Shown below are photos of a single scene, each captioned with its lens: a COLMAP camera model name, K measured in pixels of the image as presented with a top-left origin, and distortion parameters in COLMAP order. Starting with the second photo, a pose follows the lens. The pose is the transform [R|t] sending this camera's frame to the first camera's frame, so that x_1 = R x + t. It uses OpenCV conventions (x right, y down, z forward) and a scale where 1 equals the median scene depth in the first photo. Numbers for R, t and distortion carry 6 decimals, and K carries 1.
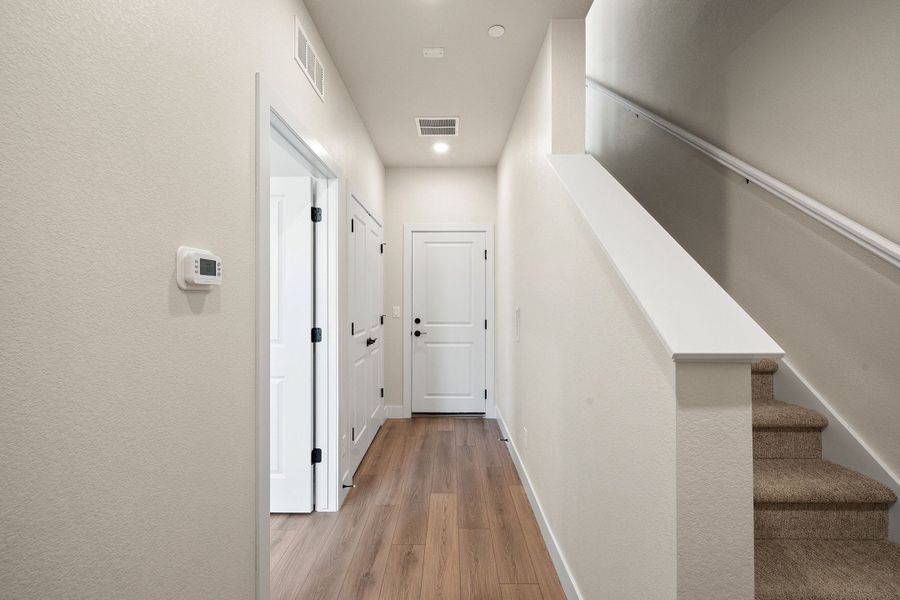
lens RADIAL K [[380.2, 0, 448.8], [0, 380.2, 295.3], [0, 0, 1]] dist [0.000515, 0.000268]
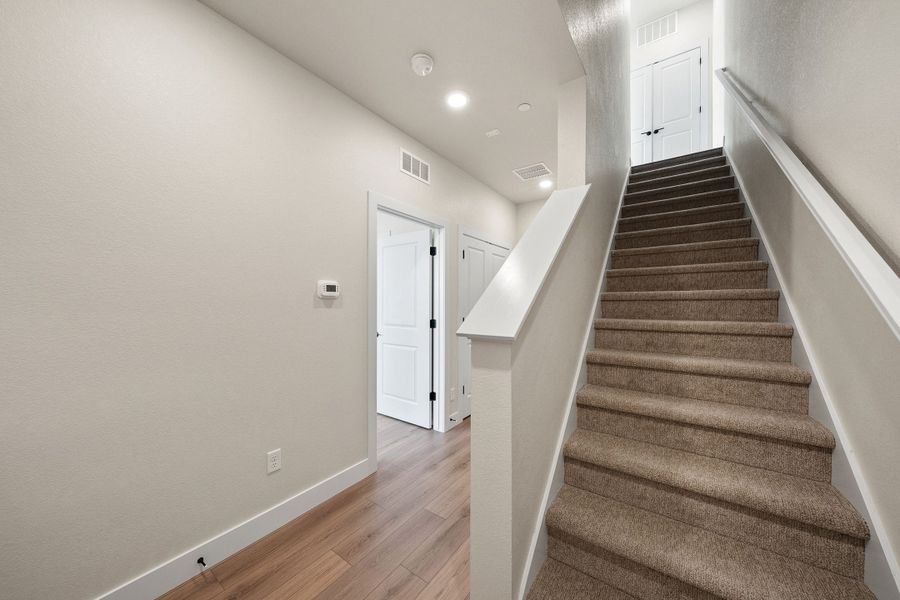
lens RADIAL K [[305.2, 0, 442.3], [0, 305.2, 301.7], [0, 0, 1]] dist [-0.000254, -0.000015]
pose [[0.817285, 0.001594, -0.576231, 0.560268], [0.003114, 0.999969, 0.007183, -0.001864], [0.576225, -0.007665, 0.817255, -0.082108]]
